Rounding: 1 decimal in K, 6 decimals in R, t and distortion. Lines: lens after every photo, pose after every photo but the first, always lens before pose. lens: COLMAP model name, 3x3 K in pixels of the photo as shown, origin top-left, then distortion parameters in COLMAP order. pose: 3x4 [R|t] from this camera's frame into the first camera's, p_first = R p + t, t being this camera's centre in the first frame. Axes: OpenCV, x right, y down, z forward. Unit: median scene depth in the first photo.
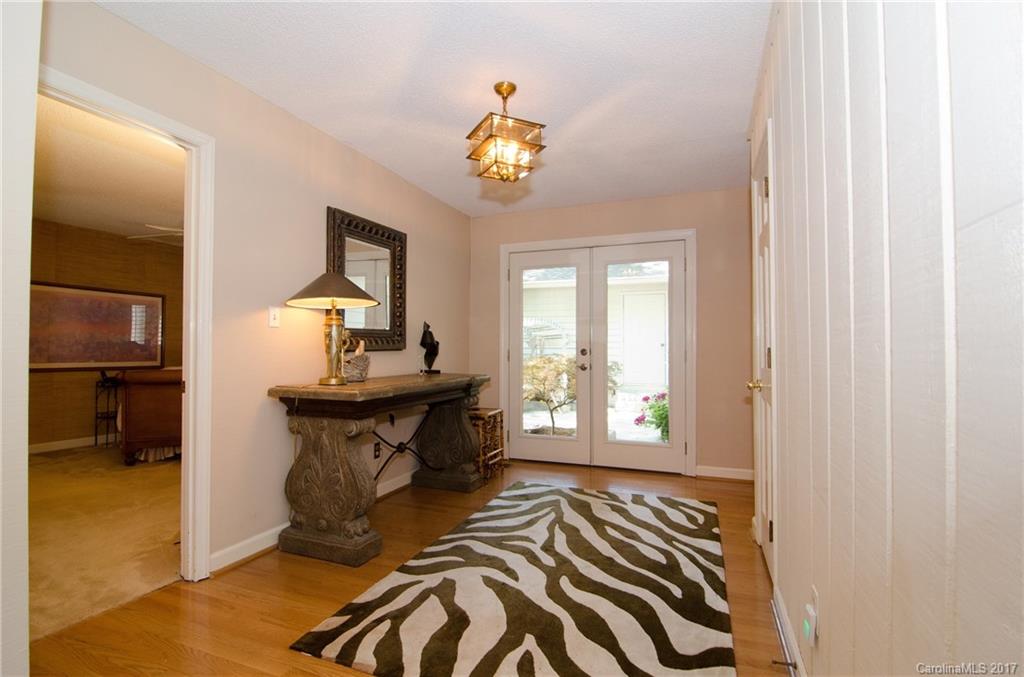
lens RADIAL K [[490.8, 0, 511.7], [0, 490.8, 336.8], [0, 0, 1]] dist [-0.015286, -0.005258]
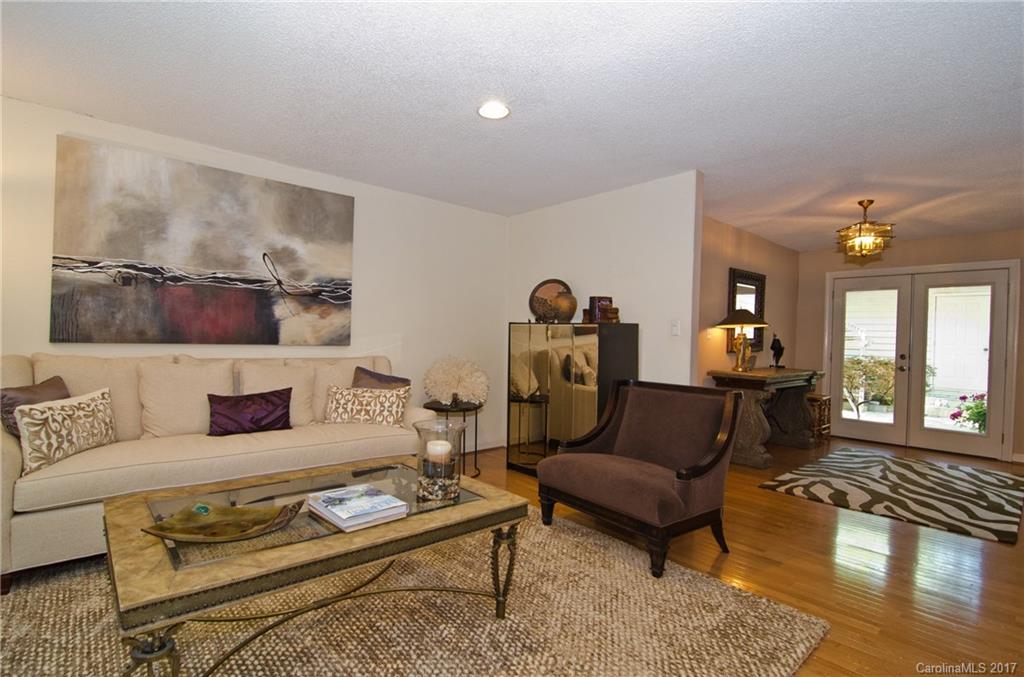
lens RADIAL K [[490.8, 0, 515.5], [0, 490.8, 339.5], [0, 0, 1]] dist [-0.015286, -0.005258]
pose [[0.886644, 0.024517, -0.461802, -0.194315], [-0.015393, 0.999605, 0.023515, -0.033509], [0.462196, -0.013741, 0.886671, -0.685192]]
